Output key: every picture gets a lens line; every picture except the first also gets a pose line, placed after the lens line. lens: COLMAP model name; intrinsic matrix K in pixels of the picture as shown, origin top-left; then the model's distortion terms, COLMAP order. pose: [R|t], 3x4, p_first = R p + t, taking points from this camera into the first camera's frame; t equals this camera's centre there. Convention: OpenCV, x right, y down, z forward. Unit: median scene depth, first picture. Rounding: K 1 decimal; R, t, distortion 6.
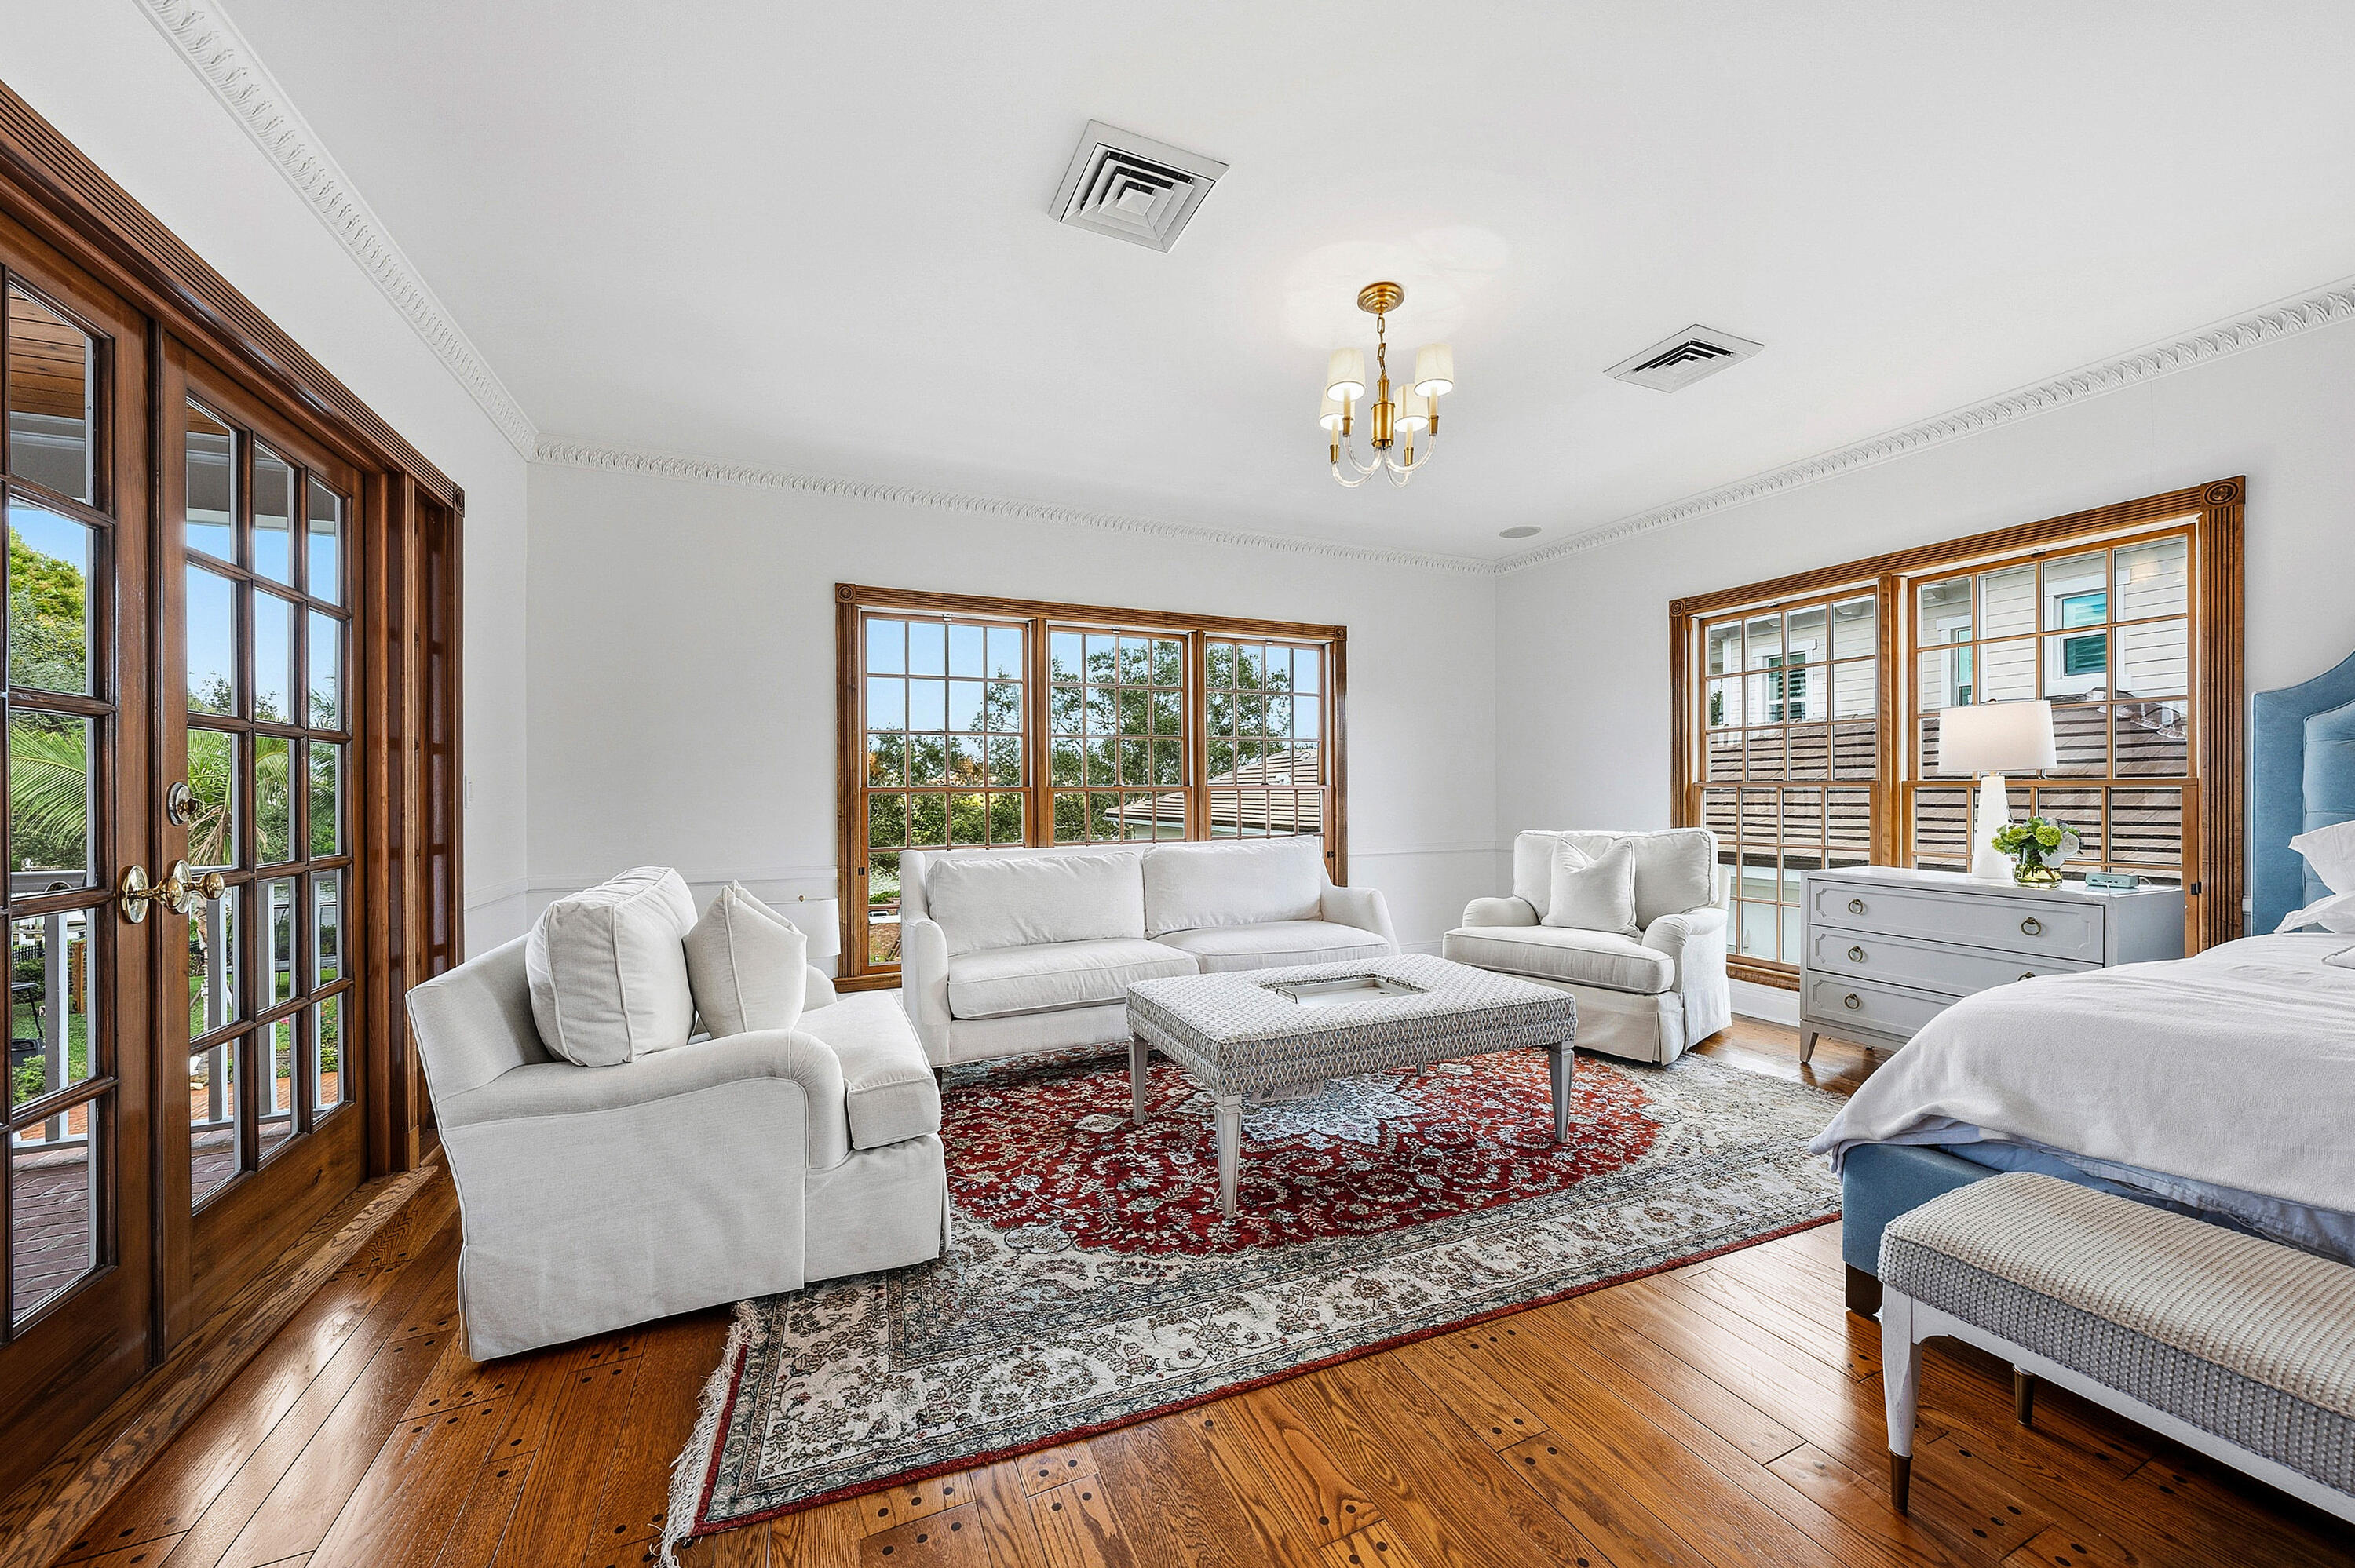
lens RADIAL K [[823.9, 0, 1187.5], [0, 823.9, 797.0], [0, 0, 1]] dist [0.001241, 0.000078]
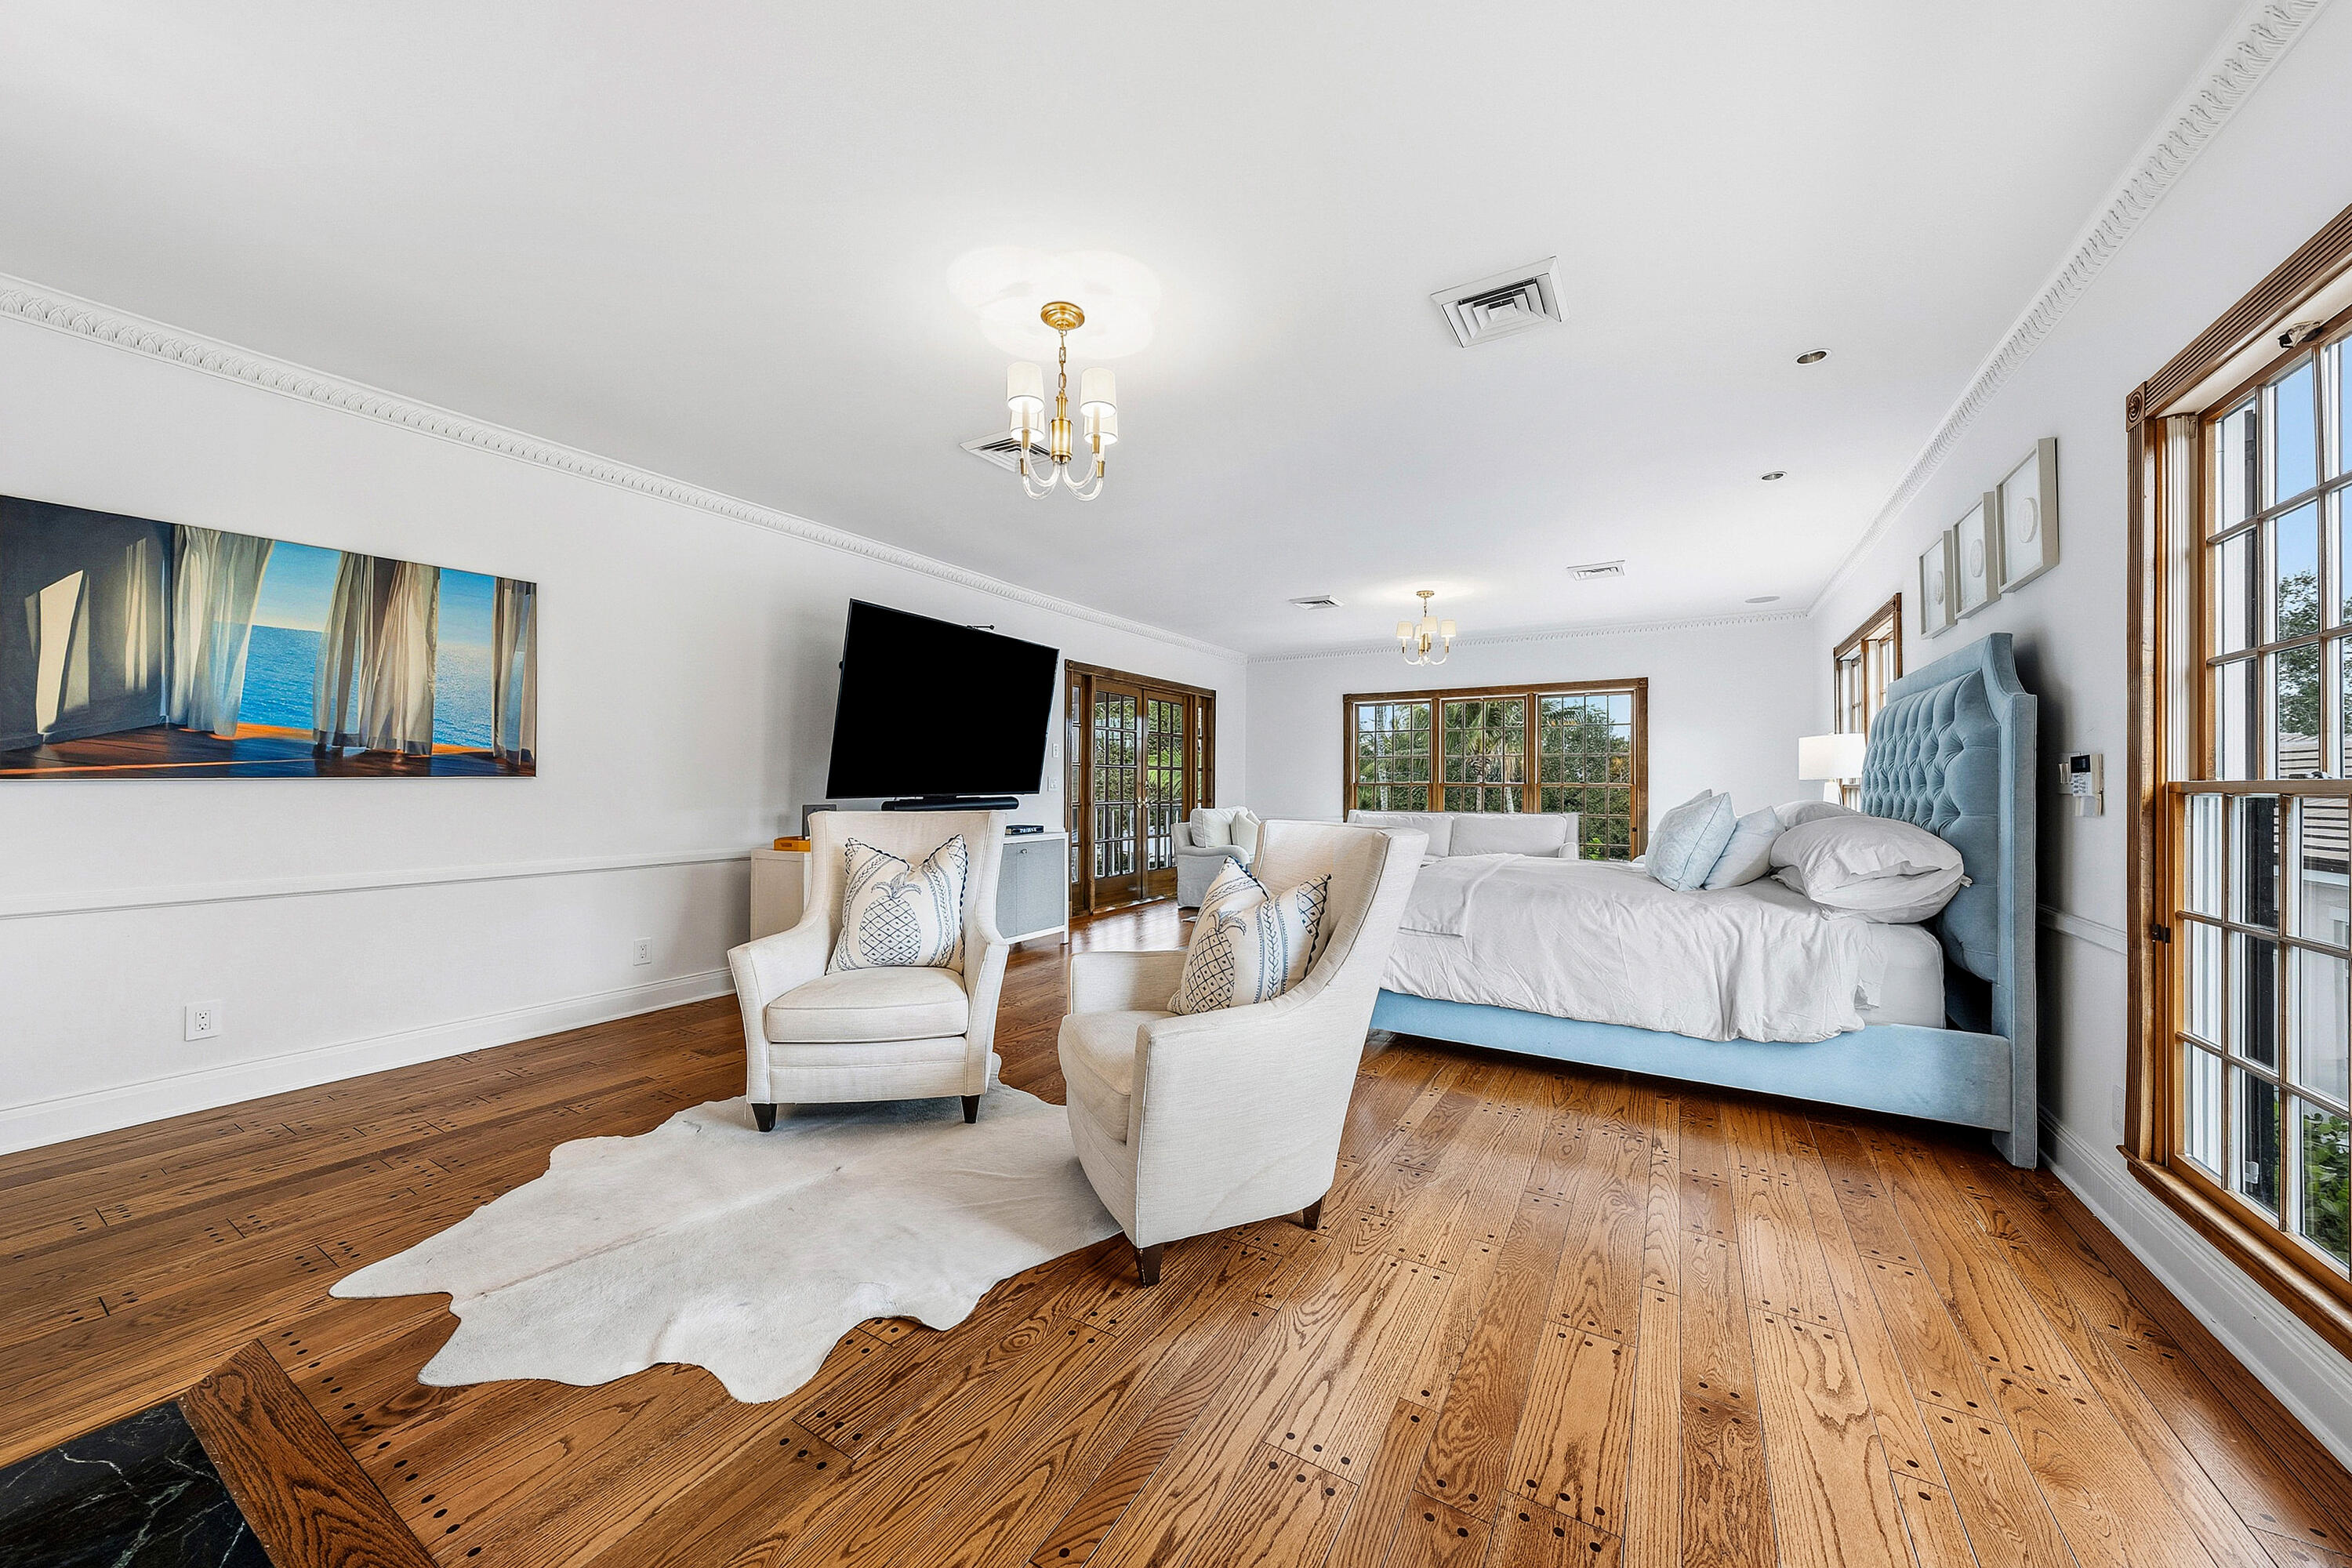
lens RADIAL K [[828.8, 0, 1168.2], [0, 828.8, 775.4], [0, 0, 1]] dist [-0.000527, -0.000028]
pose [[0.549153, -0.002018, -0.835720, 1.279411], [-0.013677, 0.999841, -0.011401, -0.002282], [0.835610, 0.017692, 0.549038, -0.663955]]
